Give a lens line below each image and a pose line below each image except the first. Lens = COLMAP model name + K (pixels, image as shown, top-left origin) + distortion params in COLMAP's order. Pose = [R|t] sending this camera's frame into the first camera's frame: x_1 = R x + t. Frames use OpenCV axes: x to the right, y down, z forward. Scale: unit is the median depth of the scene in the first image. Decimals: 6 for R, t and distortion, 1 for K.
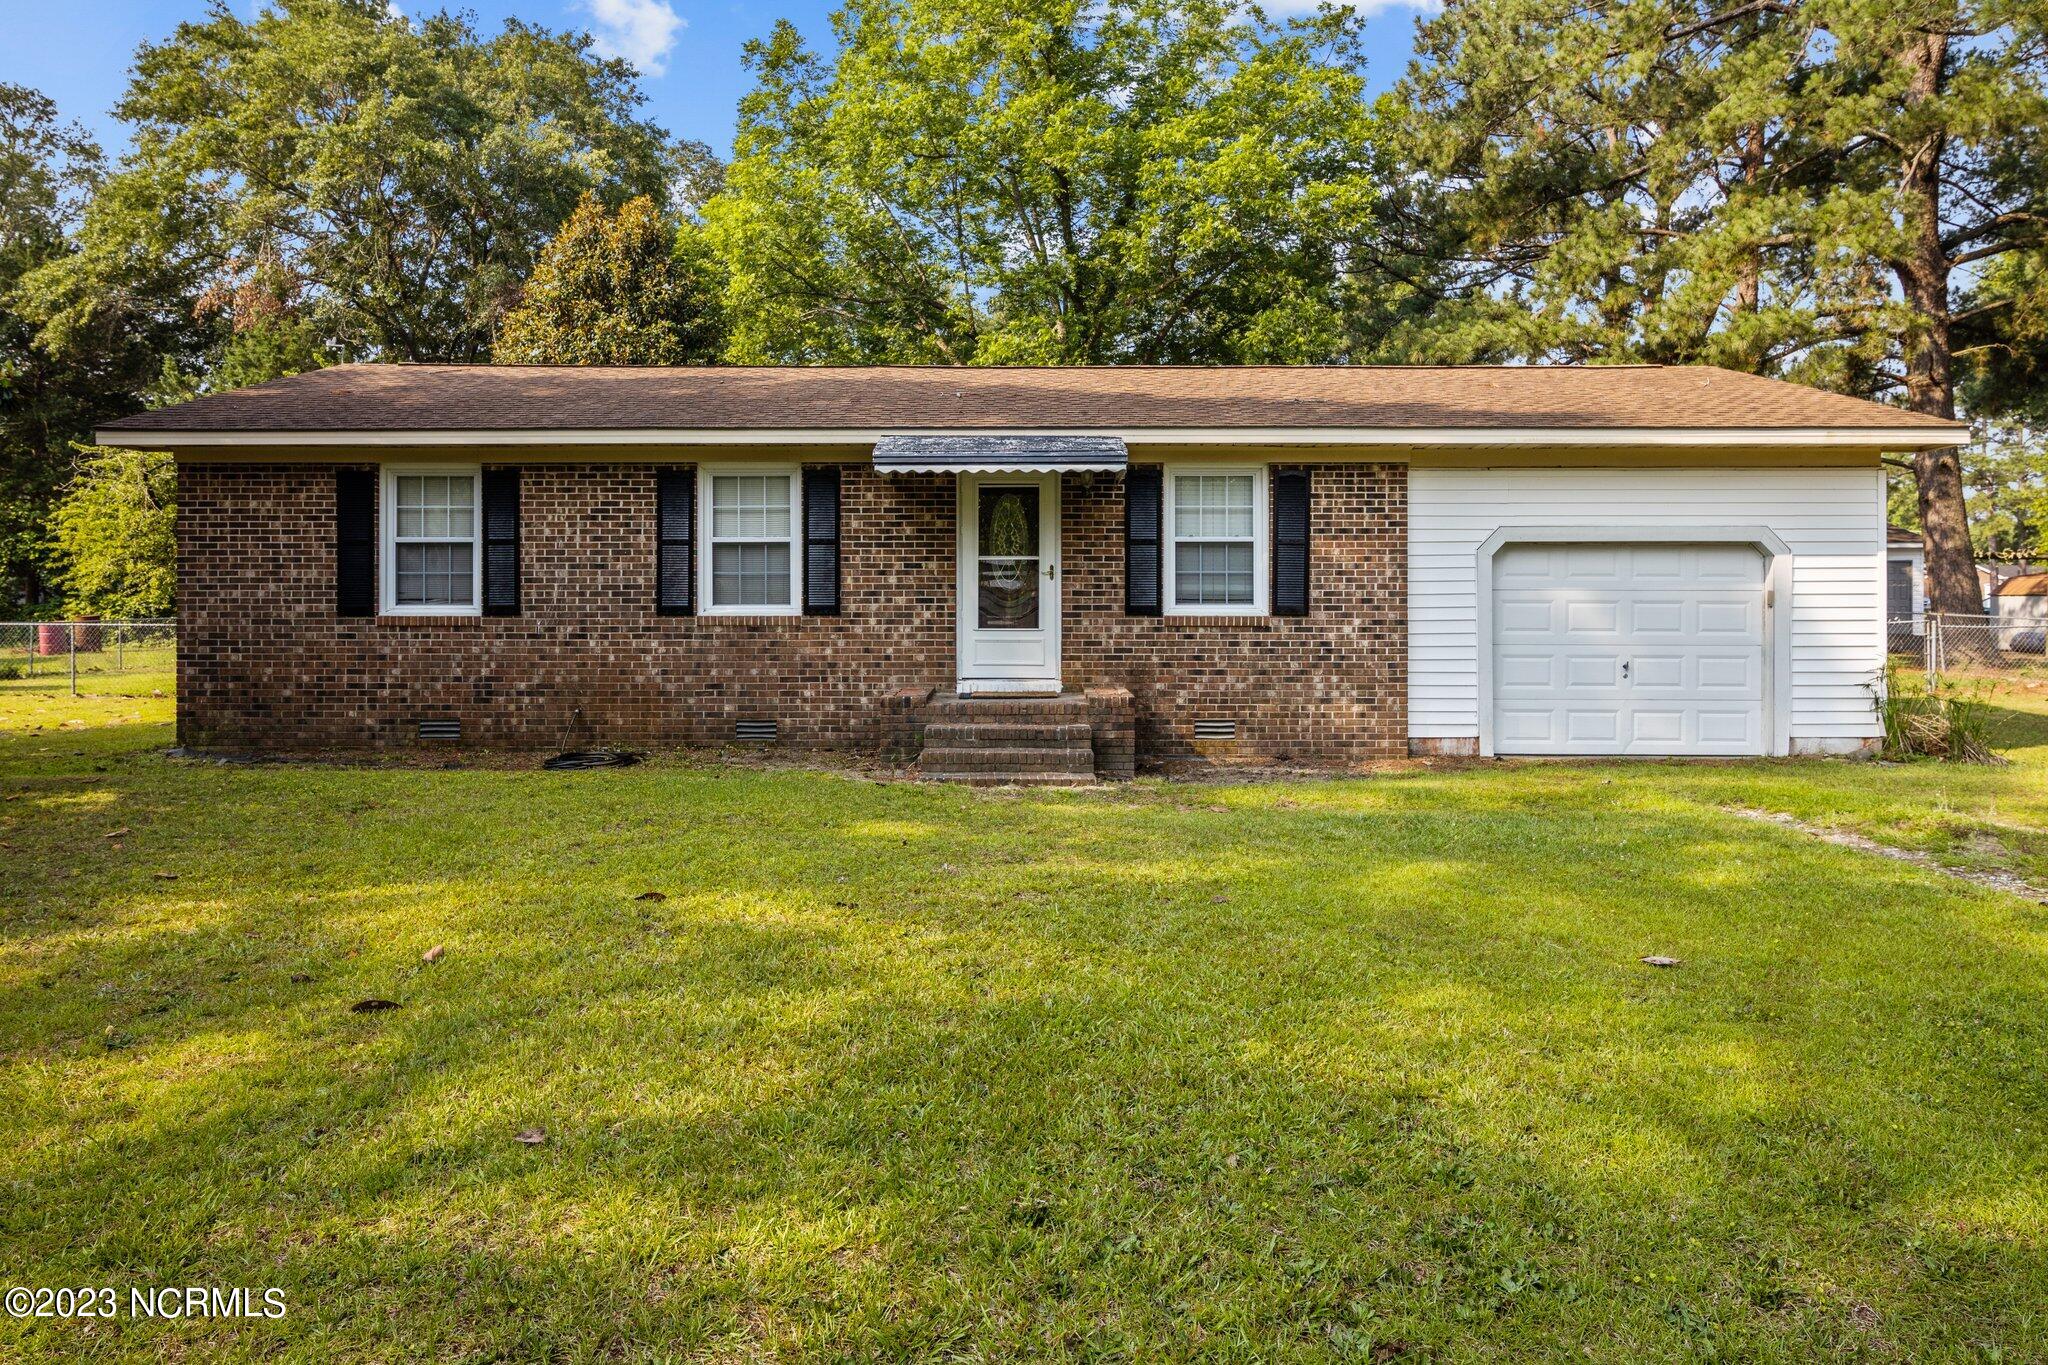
lens RADIAL K [[1347.3, 0, 1017.1], [0, 1347.3, 617.8], [0, 0, 1]] dist [-0.001311, -0.000750]
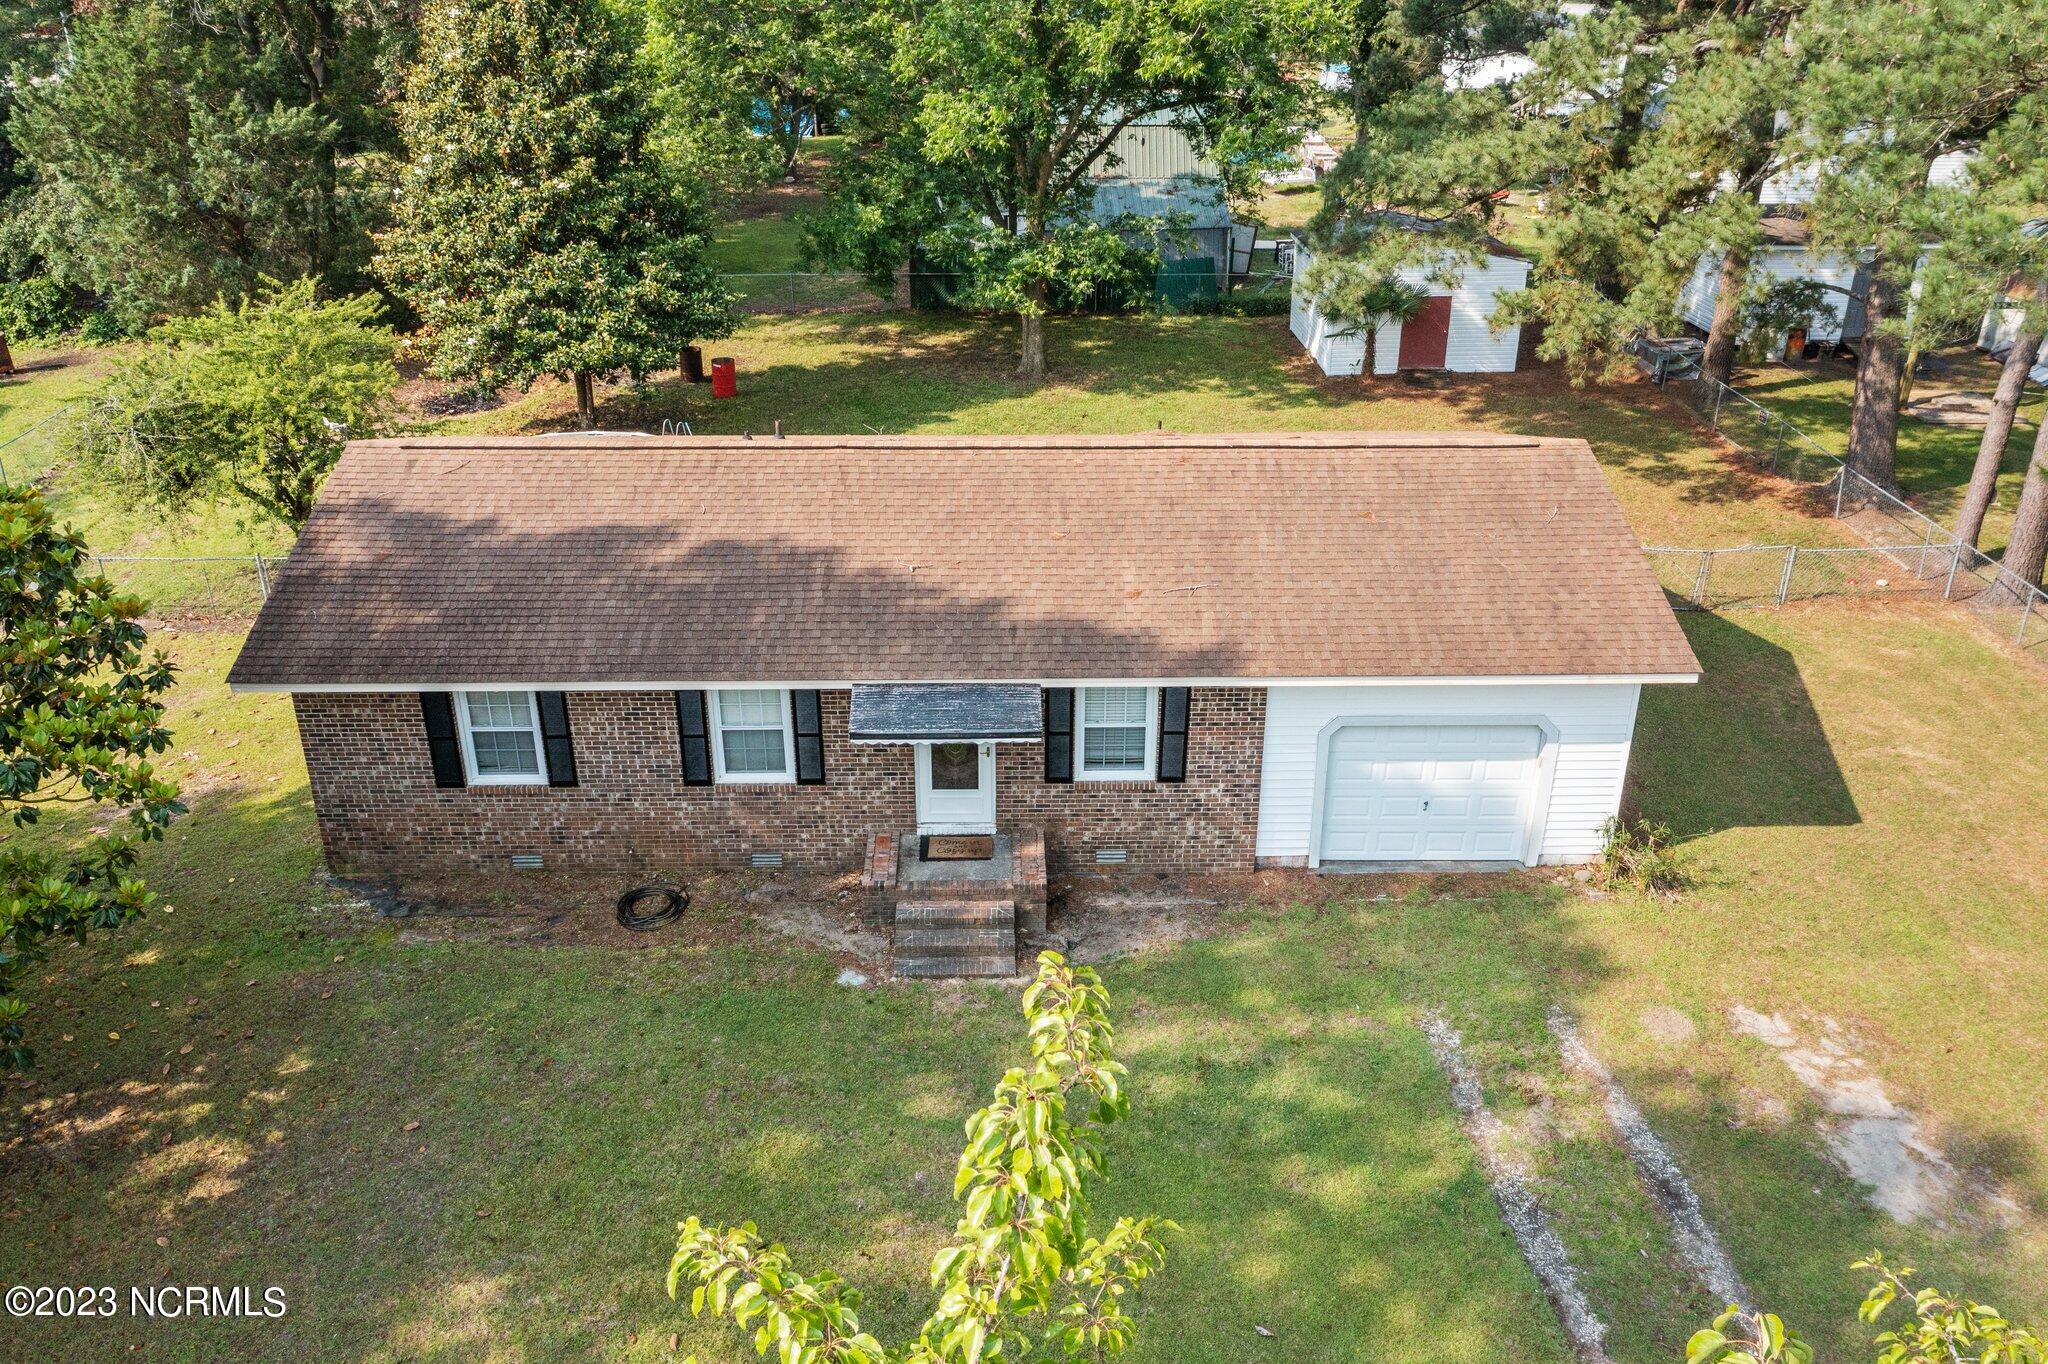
lens RADIAL K [[1589.9, 0, 1030.8], [0, 1589.9, 680.4], [0, 0, 1]] dist [-0.025198, 0.015271]
pose [[0.999664, -0.009184, 0.024223, 0.030167], [-0.002043, 0.904183, 0.427141, -0.746656], [-0.025825, -0.427048, 0.903860, -0.347239]]
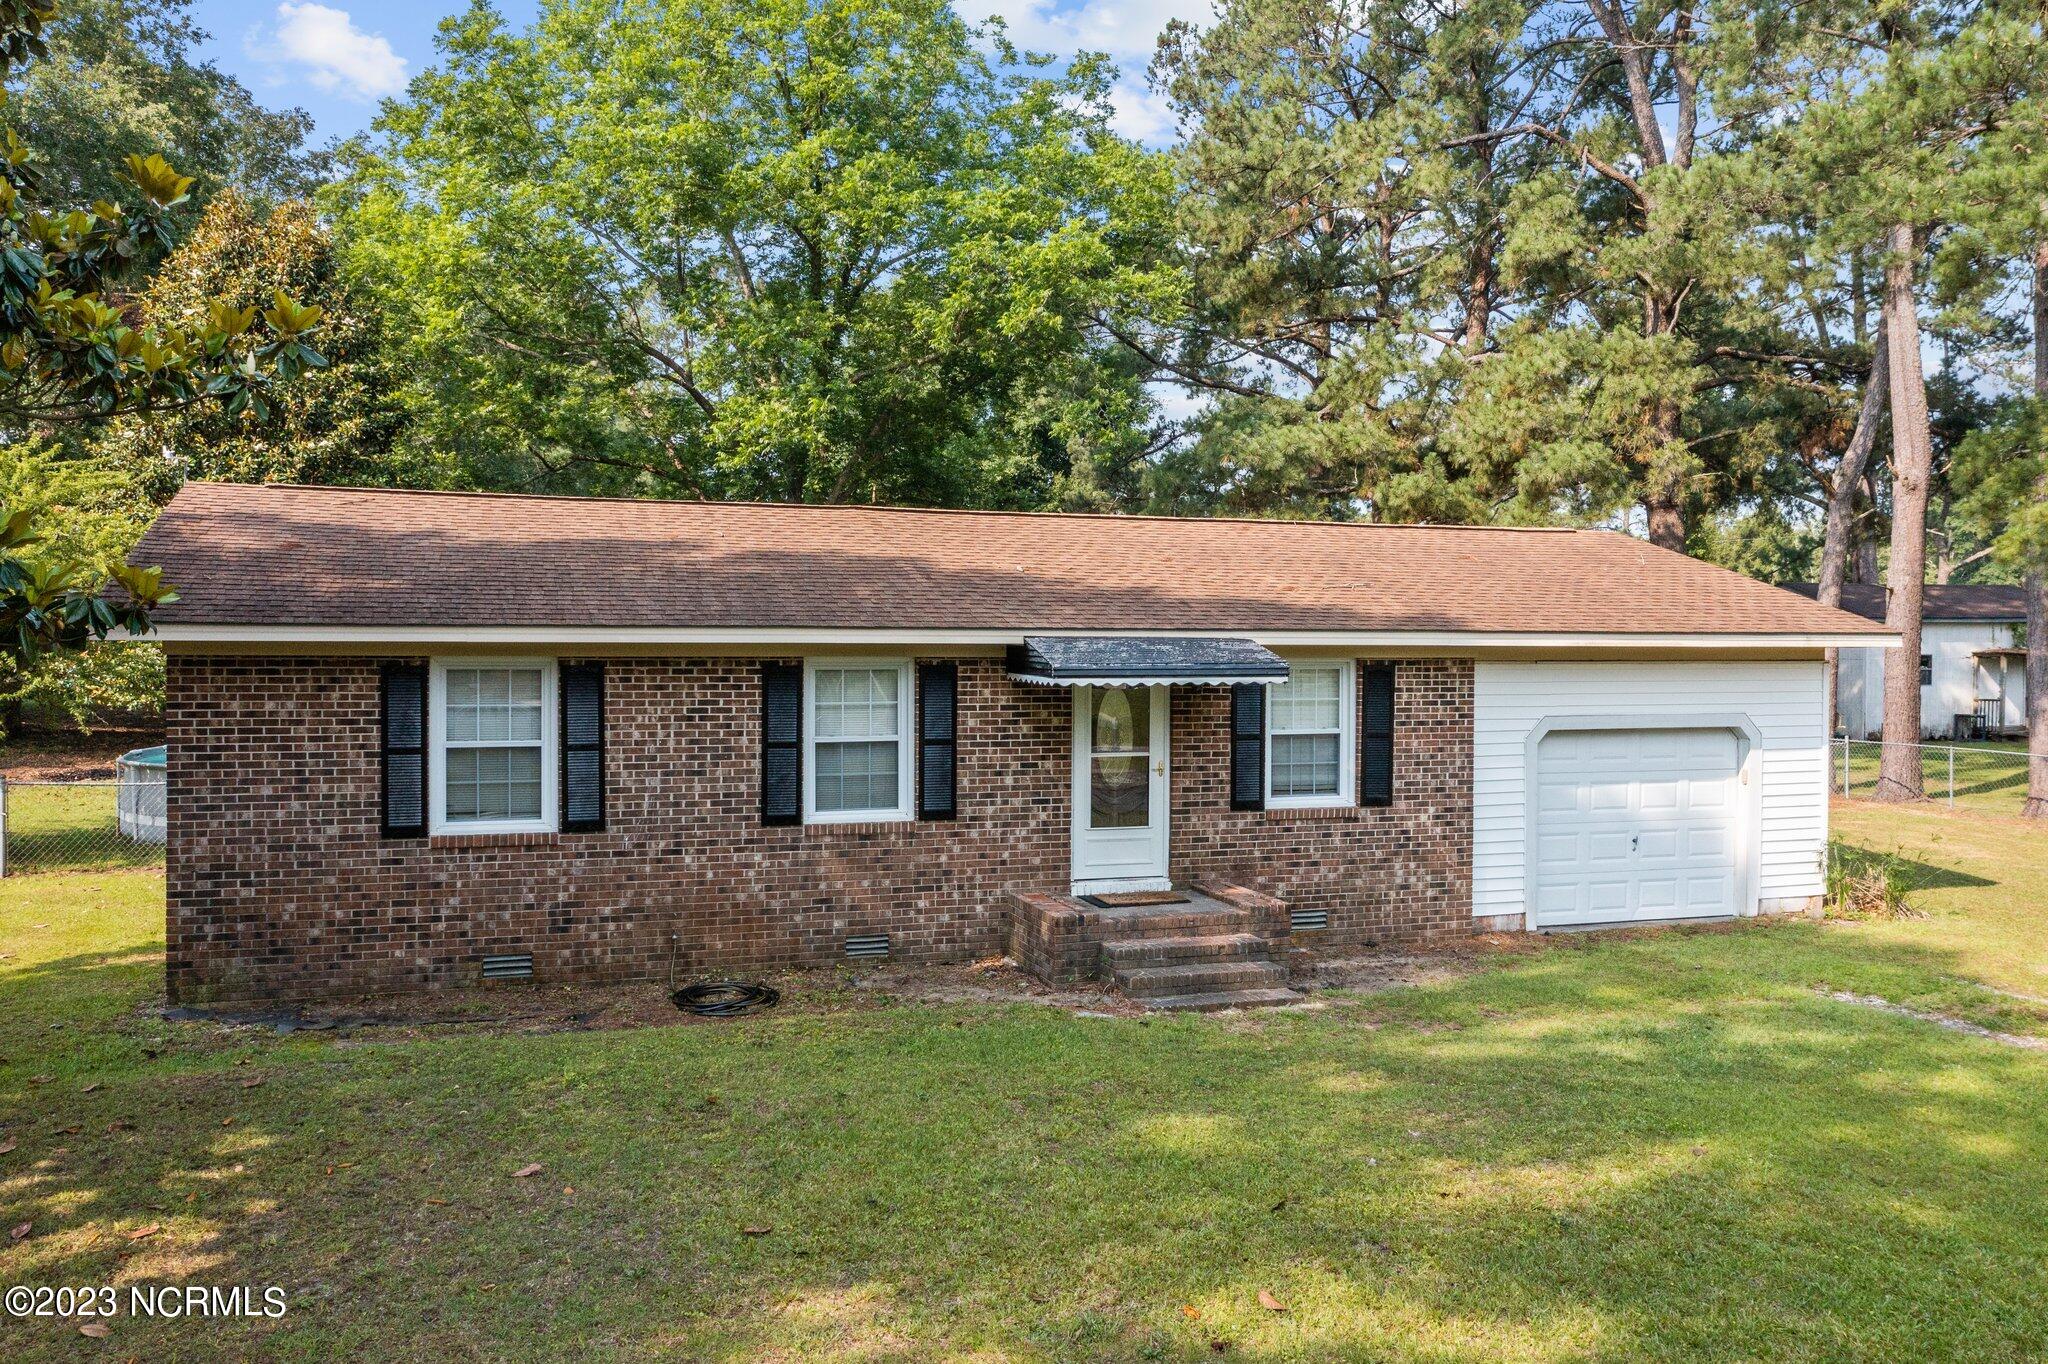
lens RADIAL K [[1605.3, 0, 1015.1], [0, 1605.3, 668.2], [0, 0, 1]] dist [-0.024688, 0.020085]
pose [[0.946198, -0.001126, 0.323586, -0.453299], [-0.002875, 0.999925, 0.011884, -0.120404], [-0.323576, -0.012175, 0.946124, -0.069349]]
